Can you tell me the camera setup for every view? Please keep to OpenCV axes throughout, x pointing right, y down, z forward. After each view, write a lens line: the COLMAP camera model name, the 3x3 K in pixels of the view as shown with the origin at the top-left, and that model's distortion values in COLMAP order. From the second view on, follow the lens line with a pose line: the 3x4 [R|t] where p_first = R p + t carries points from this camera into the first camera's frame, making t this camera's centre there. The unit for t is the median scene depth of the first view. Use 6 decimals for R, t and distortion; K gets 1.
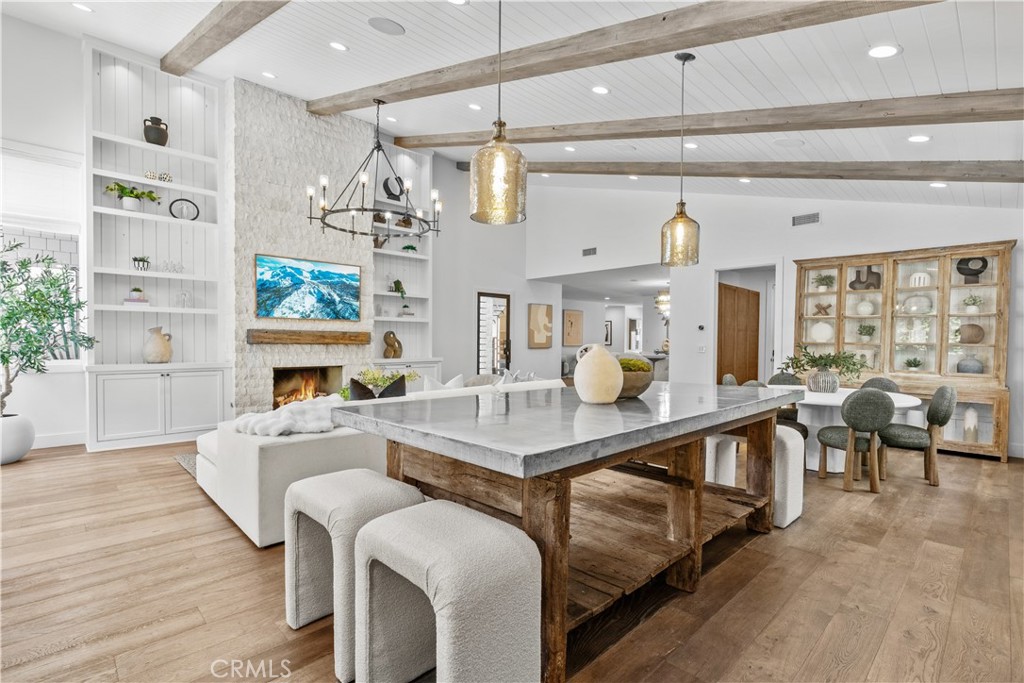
lens RADIAL K [[468.5, 0, 502.4], [0, 468.5, 350.4], [0, 0, 1]] dist [-0.005130, -0.000143]
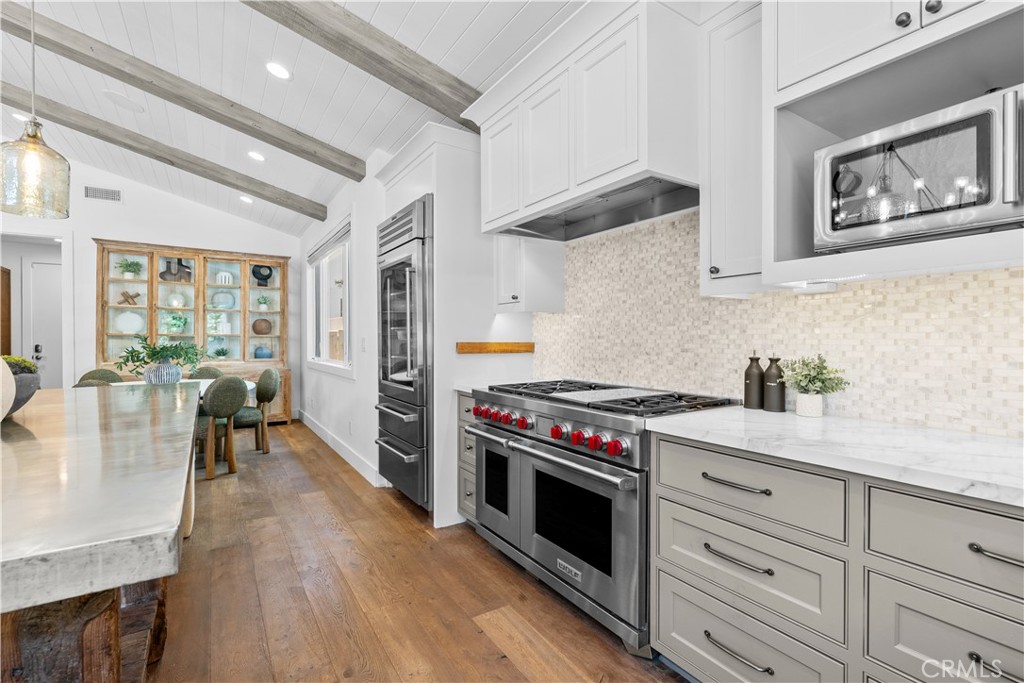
lens RADIAL K [[468.5, 0, 501.5], [0, 468.5, 341.3], [0, 0, 1]] dist [-0.005130, -0.000143]
pose [[0.181440, -0.012757, 0.983319, -0.103182], [0.021723, 0.999724, 0.008962, 0.005676], [-0.983162, 0.019735, 0.181667, 0.144964]]
